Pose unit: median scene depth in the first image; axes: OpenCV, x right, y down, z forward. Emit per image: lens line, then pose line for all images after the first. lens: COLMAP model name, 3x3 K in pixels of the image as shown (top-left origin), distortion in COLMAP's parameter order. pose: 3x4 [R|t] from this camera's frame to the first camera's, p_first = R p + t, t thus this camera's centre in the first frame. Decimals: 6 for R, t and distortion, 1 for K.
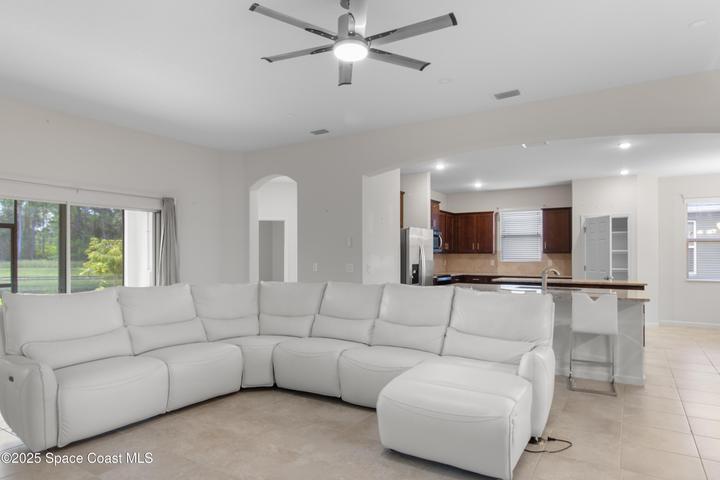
lens RADIAL K [[439.1, 0, 356.2], [0, 439.1, 249.3], [0, 0, 1]] dist [-0.000698, 0.000349]
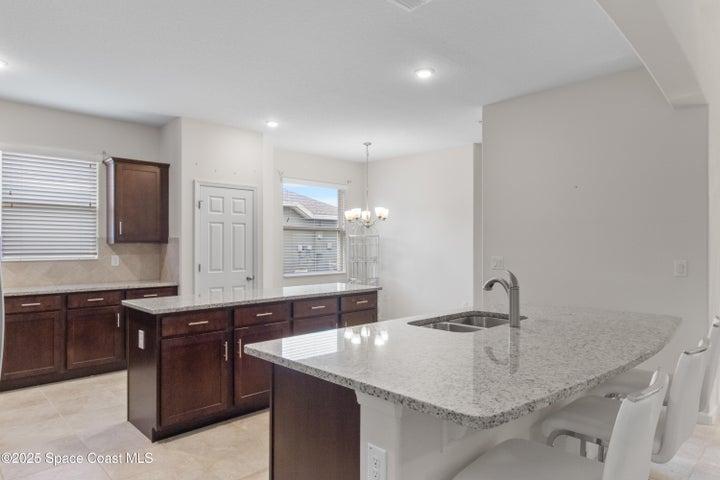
lens RADIAL K [[447.3, 0, 359.1], [0, 447.3, 247.7], [0, 0, 1]] dist [0.001736, 0.001031]
pose [[0.242894, -0.001457, 0.970052, -0.021674], [-0.011352, 0.999926, 0.004344, 0.009560], [-0.969986, -0.012067, 0.242860, 0.601440]]
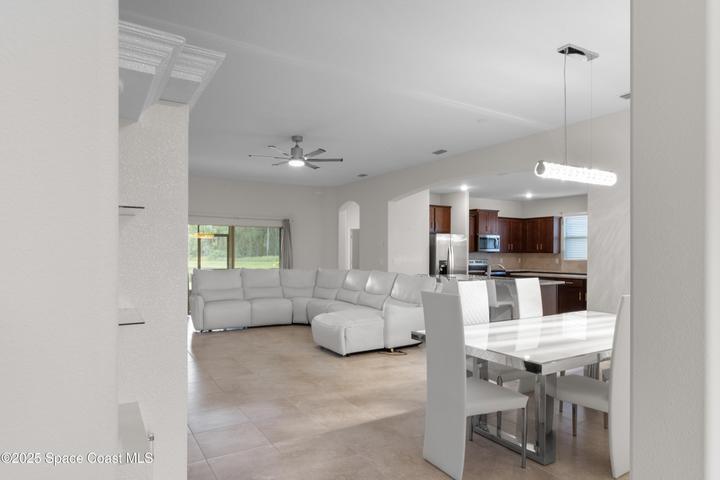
lens RADIAL K [[428.2, 0, 359.9], [0, 428.2, 250.3], [0, 0, 1]] dist [0.004970, 0.001312]
pose [[0.895143, 0.003176, -0.445767, 0.389384], [-0.000246, 0.999978, 0.006630, -0.005425], [0.445778, -0.005825, 0.895124, -0.251697]]
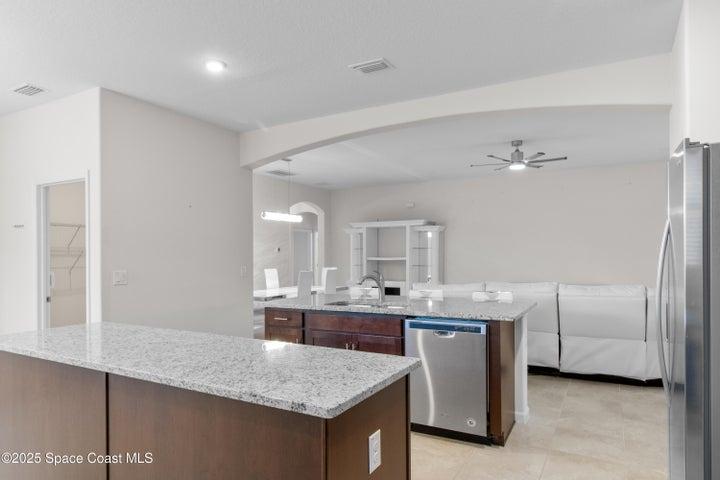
lens RADIAL K [[442.5, 0, 357.6], [0, 442.5, 254.1], [0, 0, 1]] dist [0.002270, 0.001104]
pose [[-0.998687, 0.009632, -0.050307, 0.295022], [0.010451, 0.999817, -0.016044, 0.012301], [0.050143, -0.016549, -0.998605, 1.015018]]
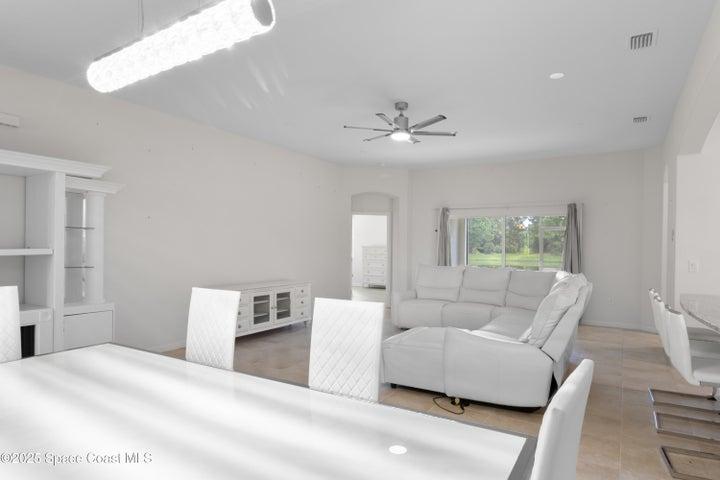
lens RADIAL K [[428.2, 0, 359.9], [0, 428.2, 250.3], [0, 0, 1]] dist [0.004970, 0.001312]
pose [[0.006868, 0.011052, -0.999915, 0.549509], [0.001706, 0.999937, 0.011064, 0.001945], [0.999975, -0.001782, 0.006848, 0.253585]]
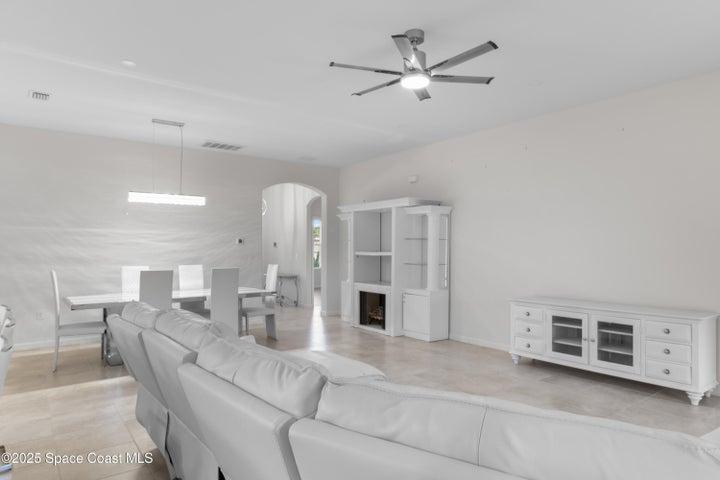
lens RADIAL K [[439.1, 0, 356.2], [0, 439.1, 249.3], [0, 0, 1]] dist [-0.000698, 0.000349]
pose [[-0.933696, 0.002171, 0.358059, -0.088718], [-0.001727, 0.999943, -0.010567, 0.007482], [-0.358062, -0.010484, -0.933639, 0.673782]]
